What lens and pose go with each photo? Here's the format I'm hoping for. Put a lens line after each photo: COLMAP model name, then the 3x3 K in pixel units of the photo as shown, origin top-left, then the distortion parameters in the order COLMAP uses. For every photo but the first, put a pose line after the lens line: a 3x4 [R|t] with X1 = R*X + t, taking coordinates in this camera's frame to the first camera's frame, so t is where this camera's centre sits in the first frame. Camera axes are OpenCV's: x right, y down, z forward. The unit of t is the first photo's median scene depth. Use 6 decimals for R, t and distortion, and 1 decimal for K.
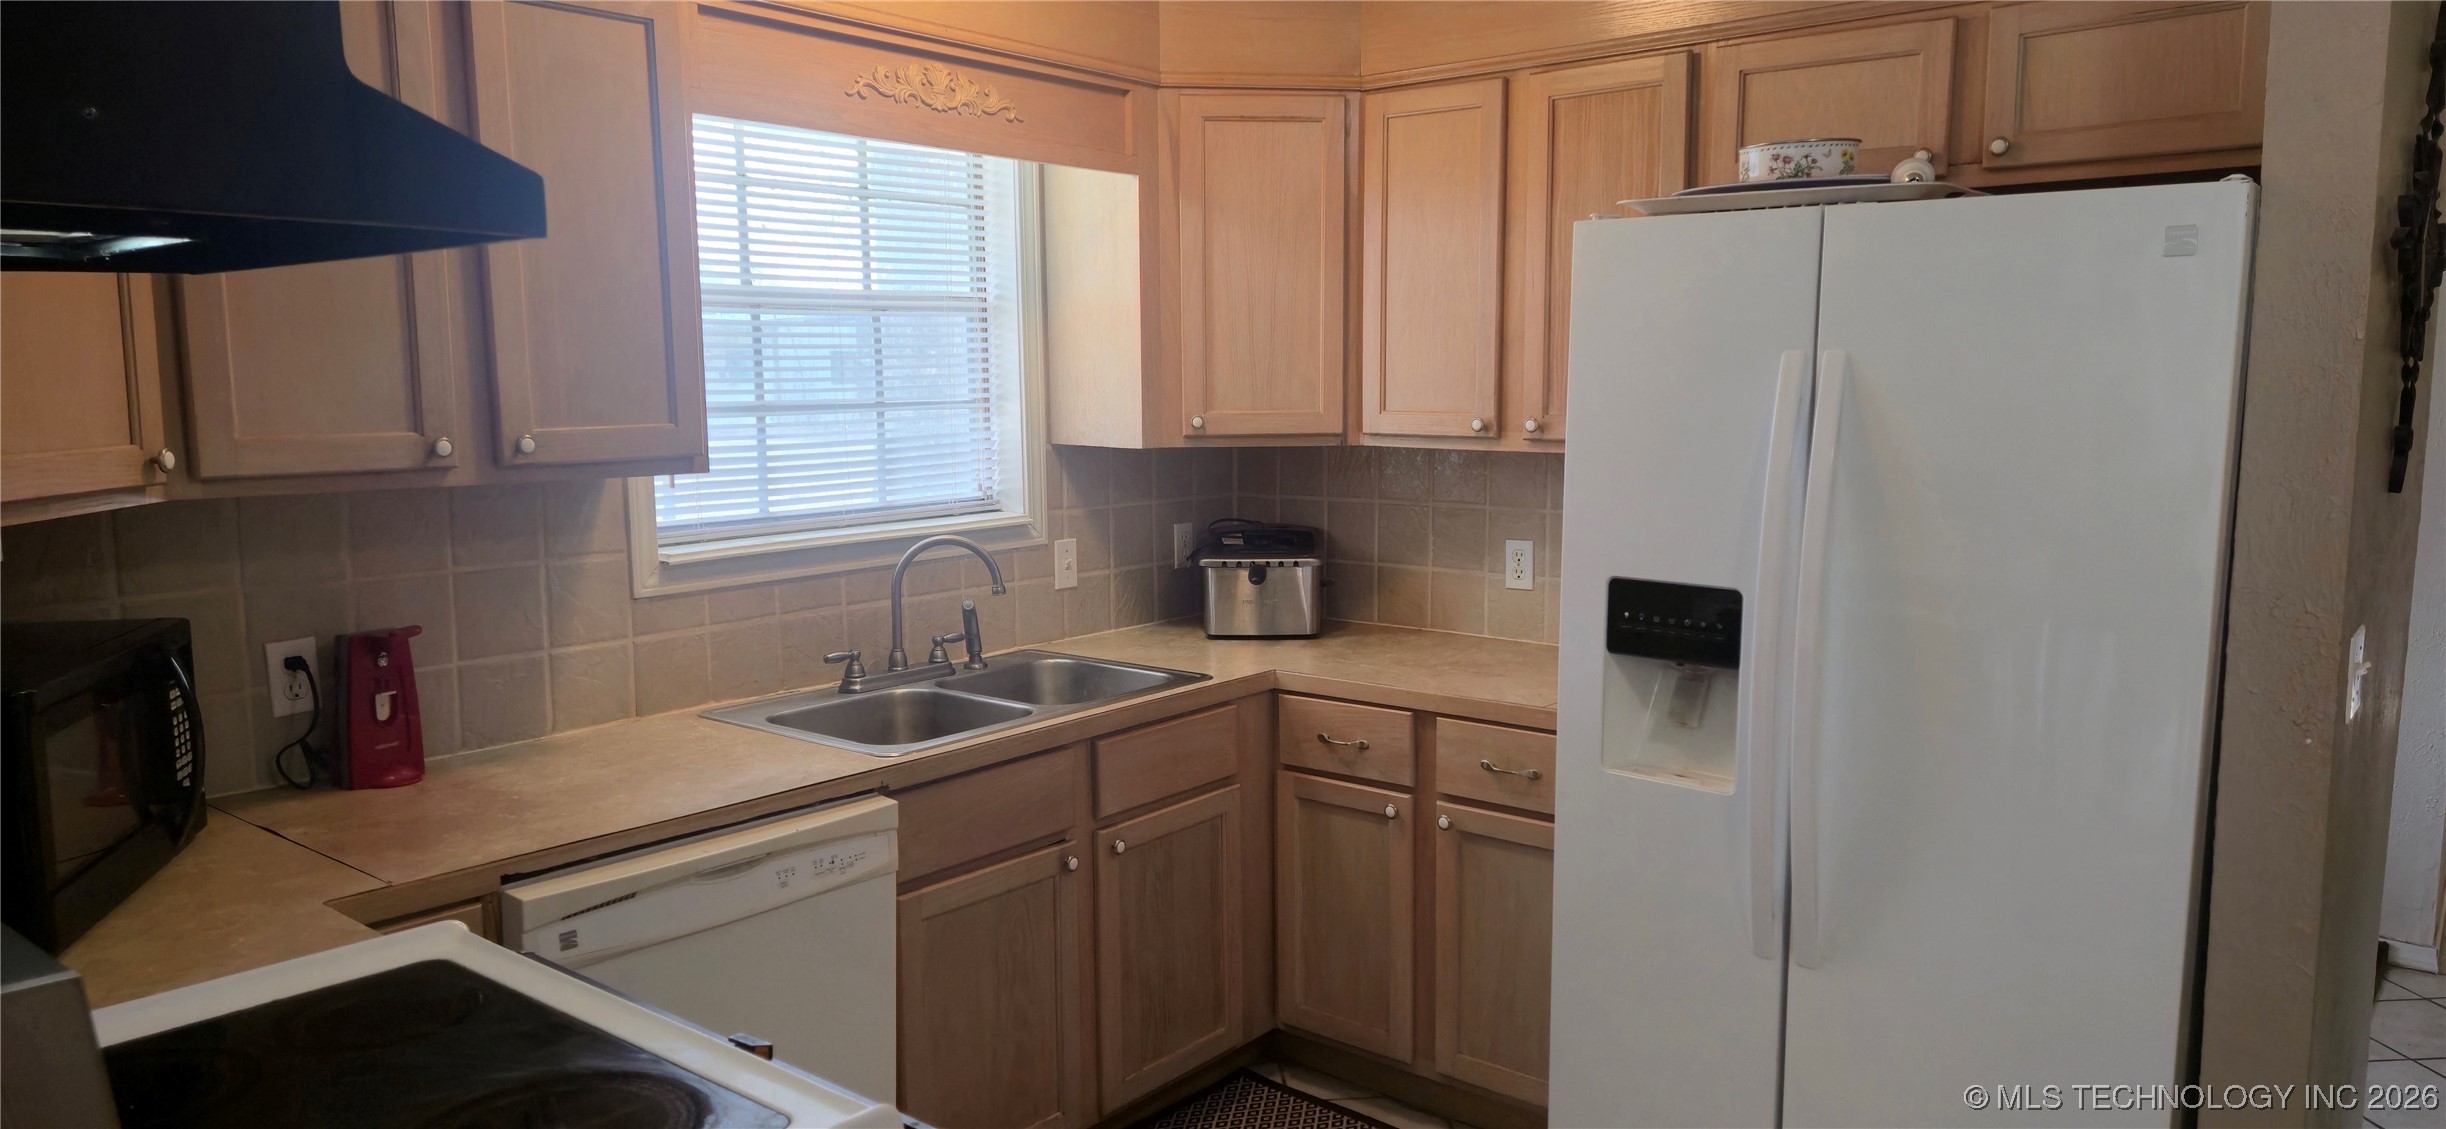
lens RADIAL K [[1619.3, 0, 1215.6], [0, 1619.3, 583.6], [0, 0, 1]] dist [0.110314, -0.120220]
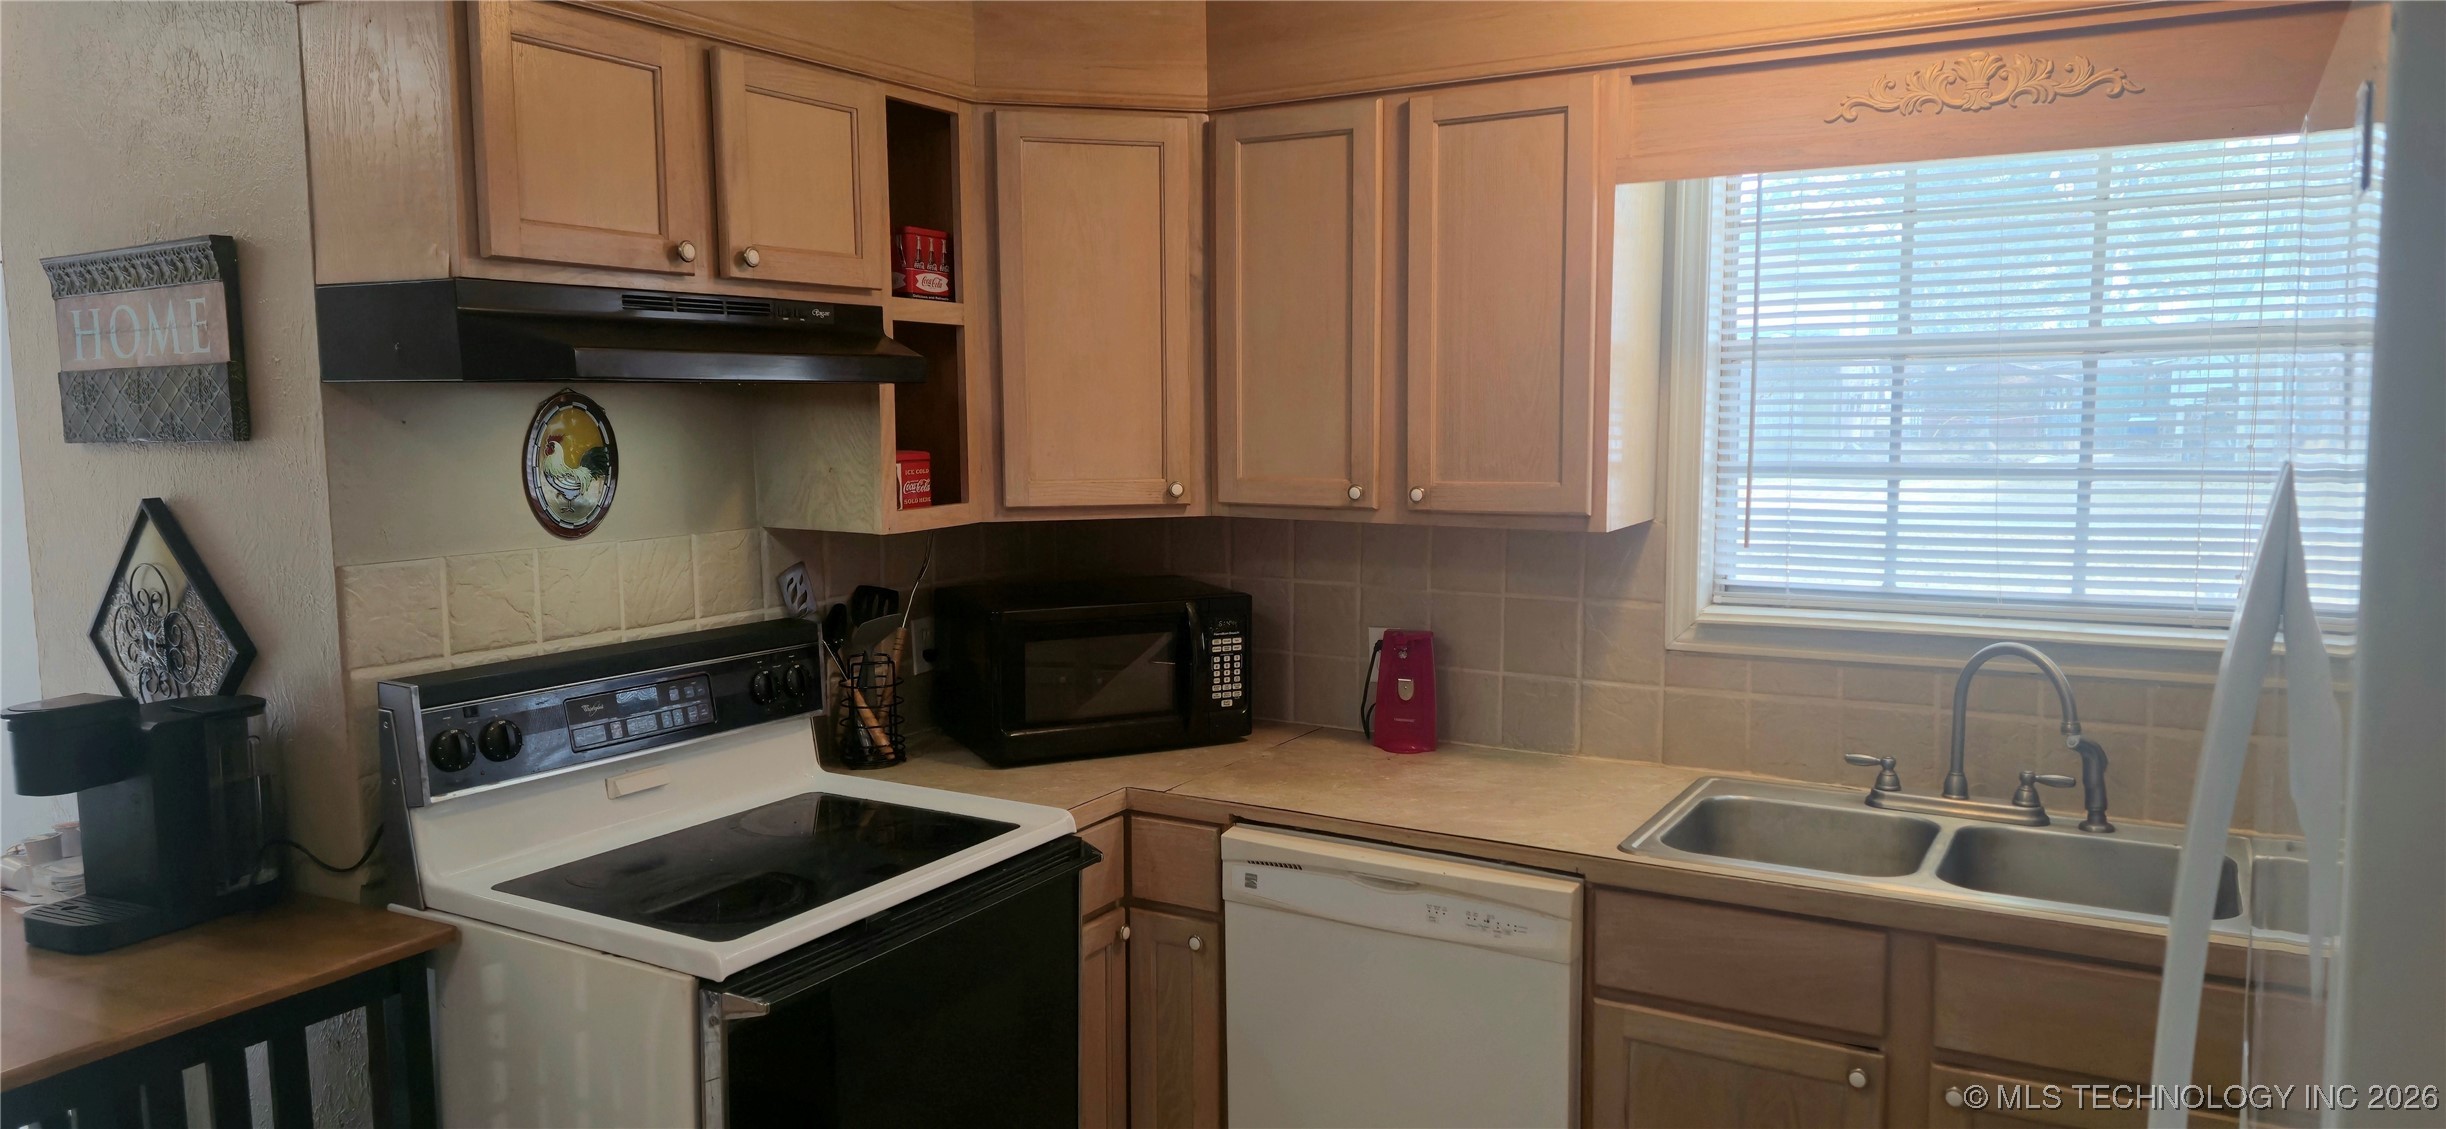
lens RADIAL K [[1581.3, 0, 1223.0], [0, 1581.3, 564.5], [0, 0, 1]] dist [0.068838, -0.044812]
pose [[0.160015, 0.103785, -0.981643, 0.595772], [-0.125555, 0.988520, 0.084046, -0.095587], [0.979097, 0.109802, 0.171209, 0.566663]]
